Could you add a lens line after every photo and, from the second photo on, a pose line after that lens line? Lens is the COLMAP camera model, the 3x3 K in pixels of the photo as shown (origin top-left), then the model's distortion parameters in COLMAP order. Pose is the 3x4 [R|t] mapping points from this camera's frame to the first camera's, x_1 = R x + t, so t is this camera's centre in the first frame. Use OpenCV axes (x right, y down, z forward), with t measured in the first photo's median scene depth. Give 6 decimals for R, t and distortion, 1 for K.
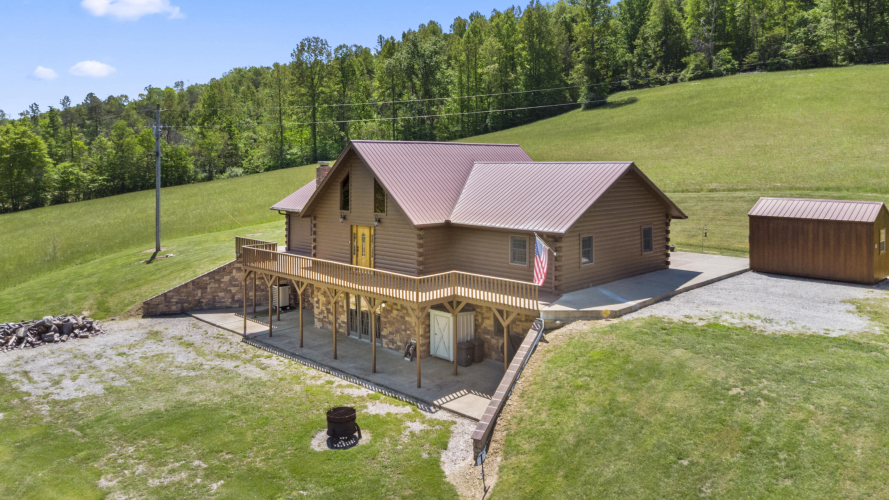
lens RADIAL K [[632.0, 0, 444.7], [0, 632.0, 253.9], [0, 0, 1]] dist [-0.001911, -0.004741]
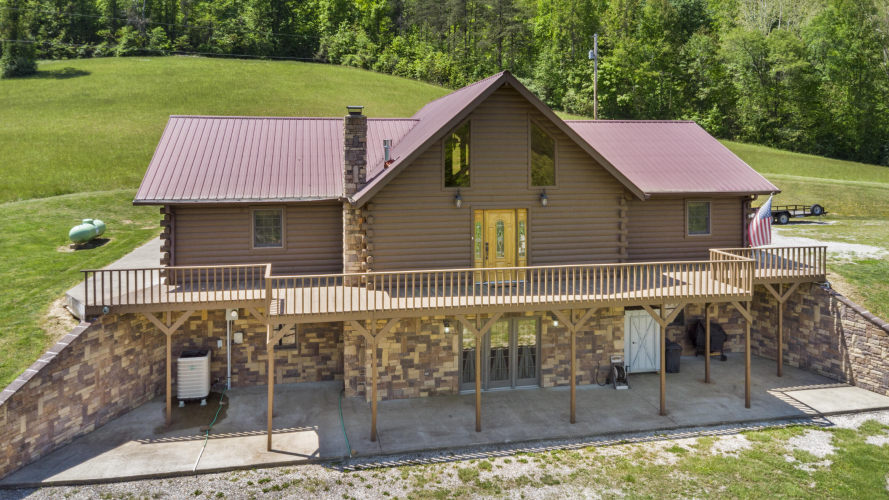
lens RADIAL K [[632.0, 0, 444.0], [0, 632.0, 242.9], [0, 0, 1]] dist [-0.001911, -0.004741]
pose [[0.574938, -0.115477, 0.810007, -0.536931], [0.115582, 0.991525, 0.059316, -0.043966], [-0.809992, 0.059520, 0.583413, 0.540332]]
